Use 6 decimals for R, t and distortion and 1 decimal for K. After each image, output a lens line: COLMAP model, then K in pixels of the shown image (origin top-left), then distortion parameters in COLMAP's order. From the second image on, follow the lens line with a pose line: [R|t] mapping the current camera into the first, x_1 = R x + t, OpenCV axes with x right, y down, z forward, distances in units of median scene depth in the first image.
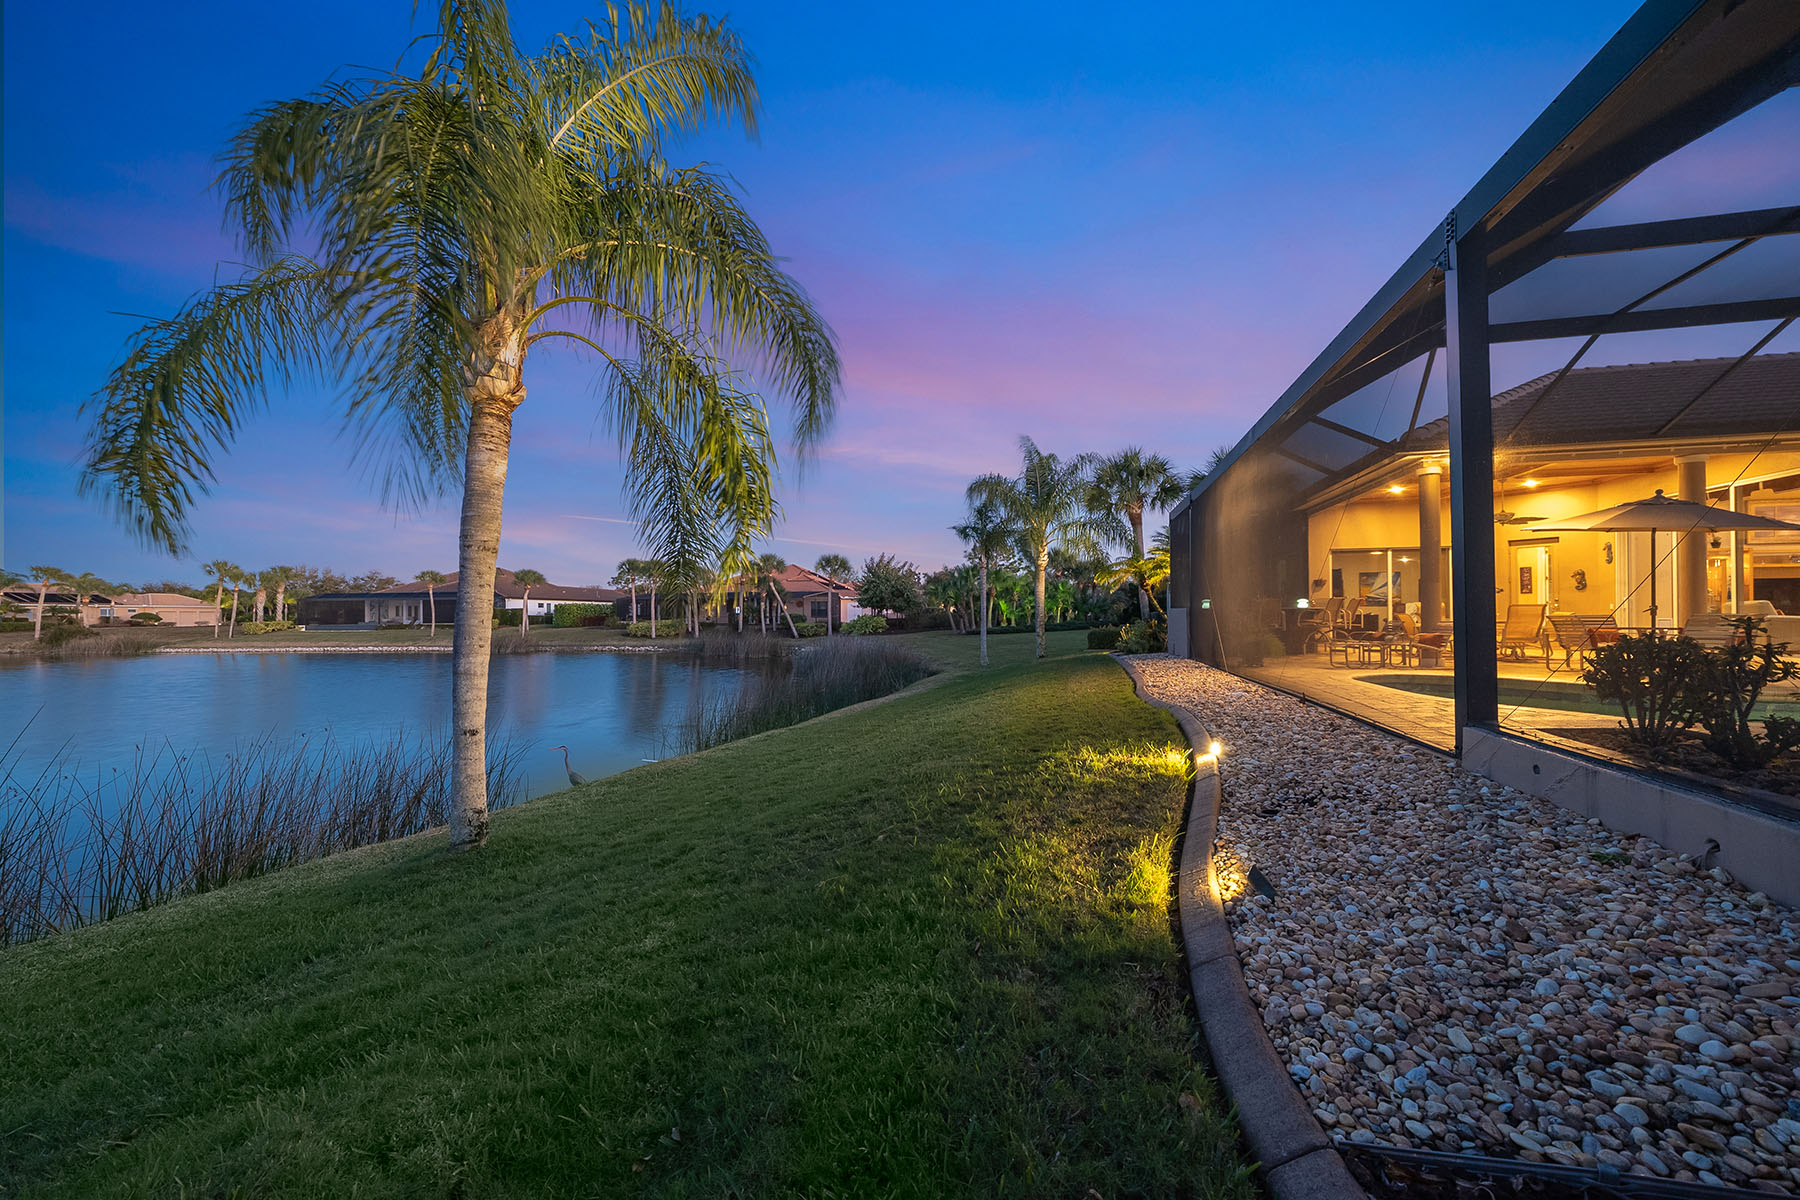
lens RADIAL K [[631.2, 0, 887.2], [0, 631.2, 610.2], [0, 0, 1]] dist [-0.005796, 0.000324]
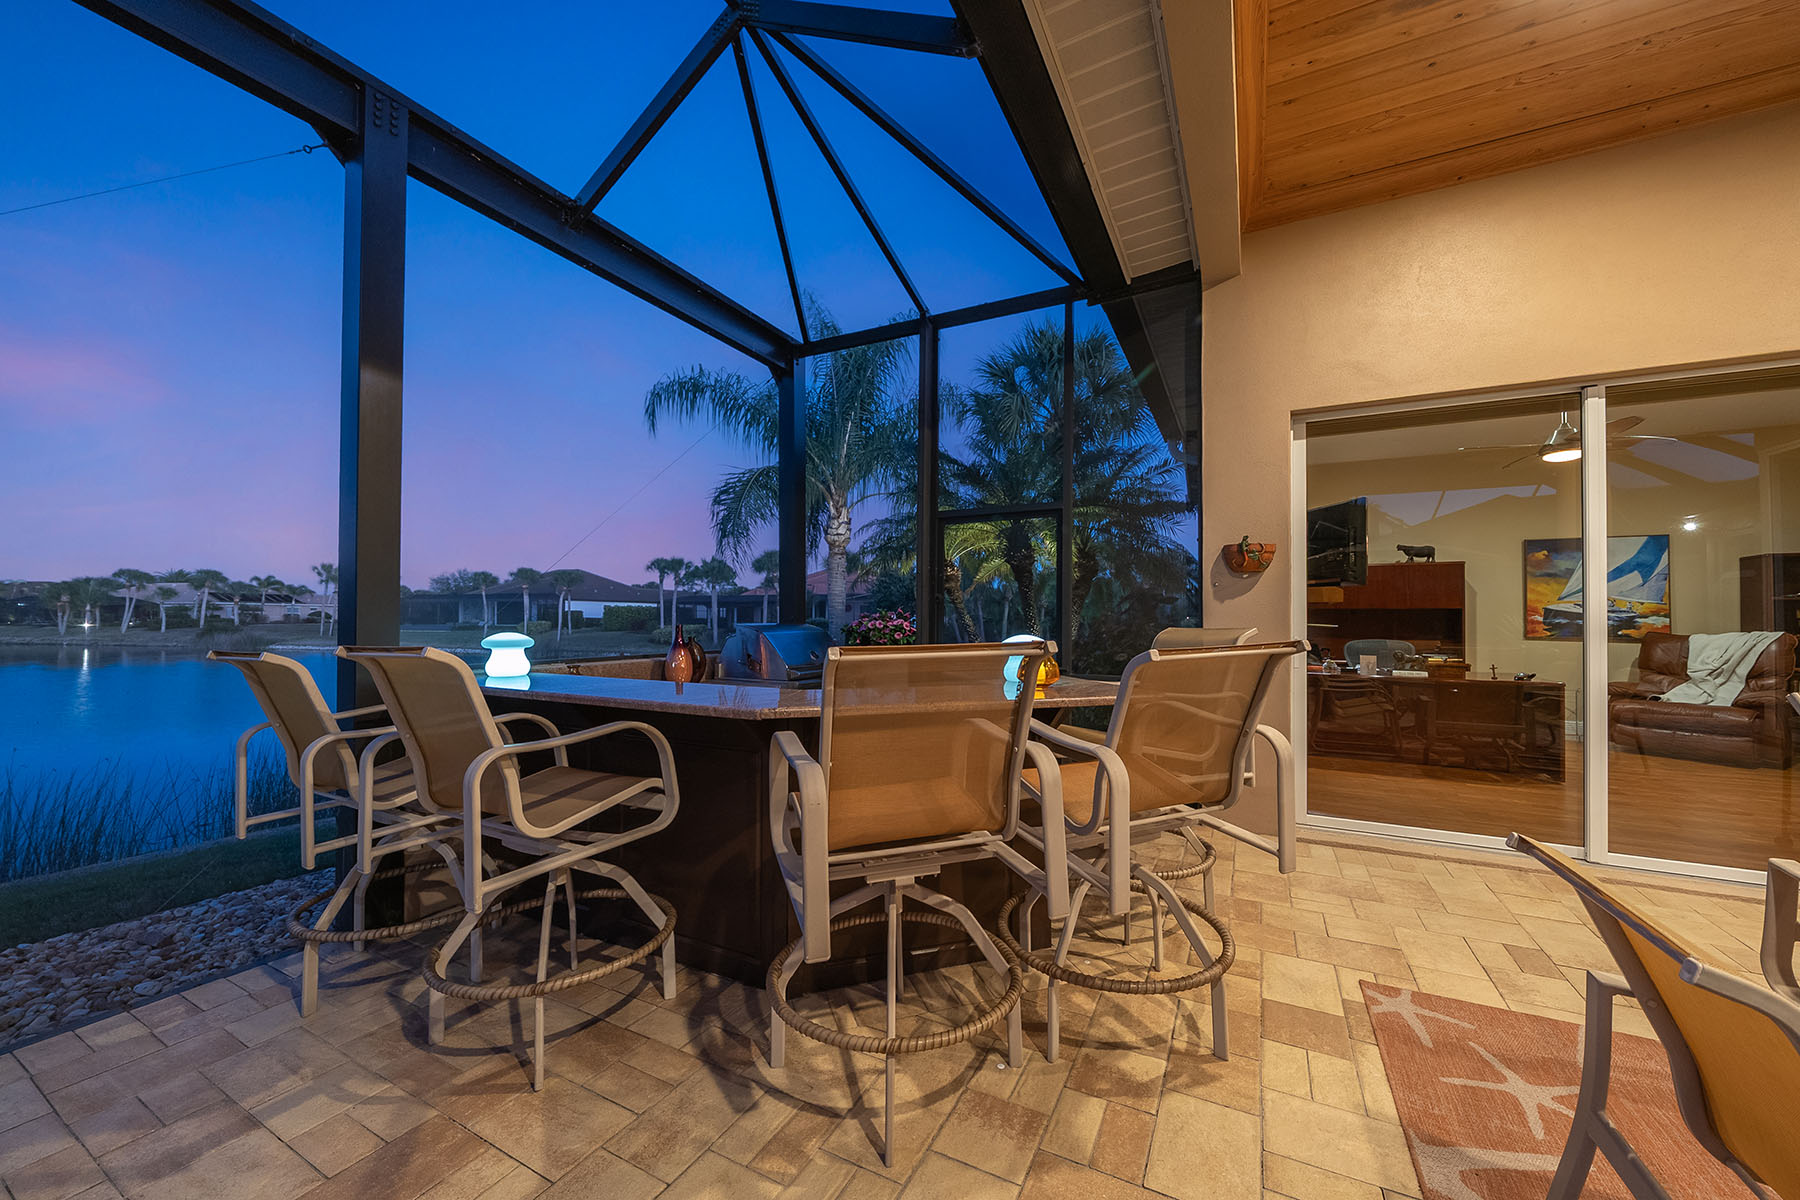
lens RADIAL K [[631.2, 0, 914.5], [0, 631.2, 609.7], [0, 0, 1]] dist [-0.005796, 0.000324]
pose [[0.979501, 0.009598, -0.201210, 0.140505], [-0.011064, 0.999920, -0.006164, -0.004750], [0.201134, 0.008263, 0.979529, 0.170469]]
